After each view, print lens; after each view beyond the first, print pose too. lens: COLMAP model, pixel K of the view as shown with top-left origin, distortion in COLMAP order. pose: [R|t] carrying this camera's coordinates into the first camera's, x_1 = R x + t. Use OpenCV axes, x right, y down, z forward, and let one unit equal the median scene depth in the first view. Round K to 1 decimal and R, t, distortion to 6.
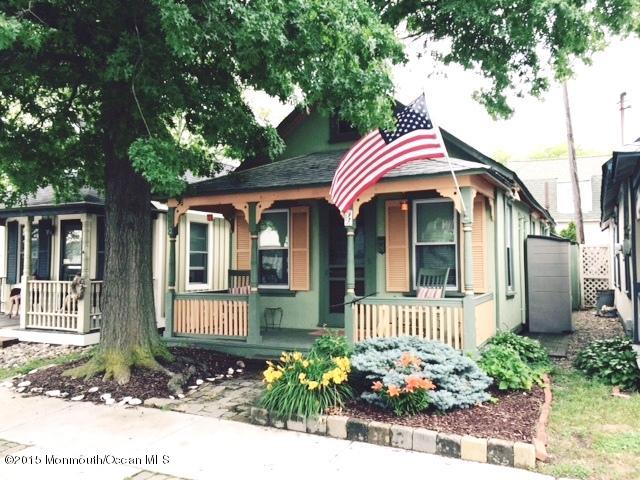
lens RADIAL K [[537.2, 0, 320.0], [0, 537.2, 240.0], [0, 0, 1]] dist [0.007049, 0.000184]
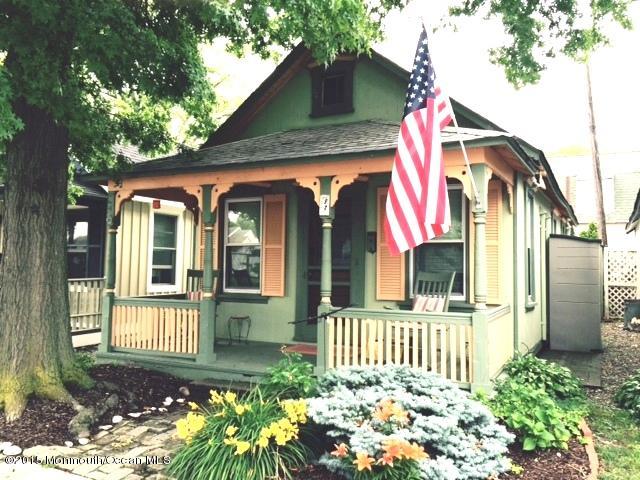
lens RADIAL K [[537.2, 0, 320.0], [0, 537.2, 240.0], [0, 0, 1]] dist [0.007049, 0.000184]
pose [[0.999755, 0.016460, -0.014814, 0.056542], [-0.016478, 0.999864, -0.001113, 0.009511], [0.014793, 0.001357, 0.999890, 0.221028]]
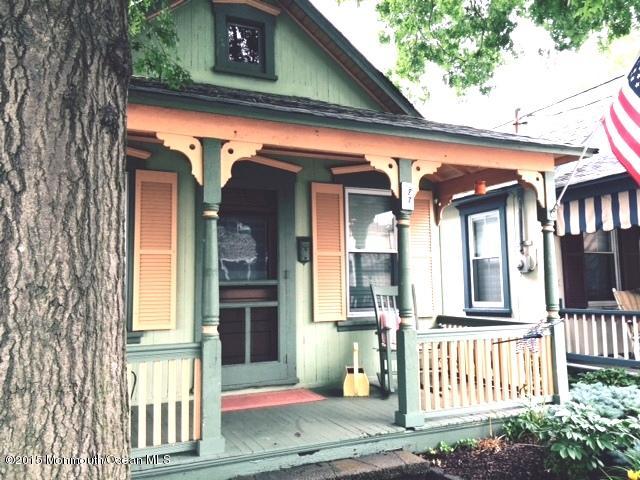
lens RADIAL K [[553.0, 0, 333.4], [0, 553.0, 232.0], [0, 0, 1]] dist [-0.000374, -0.002078]
pose [[0.611695, 0.075629, 0.787470, -0.451692], [-0.024007, 0.996736, -0.077078, 0.045094], [-0.790729, 0.028244, 0.611514, 0.666371]]
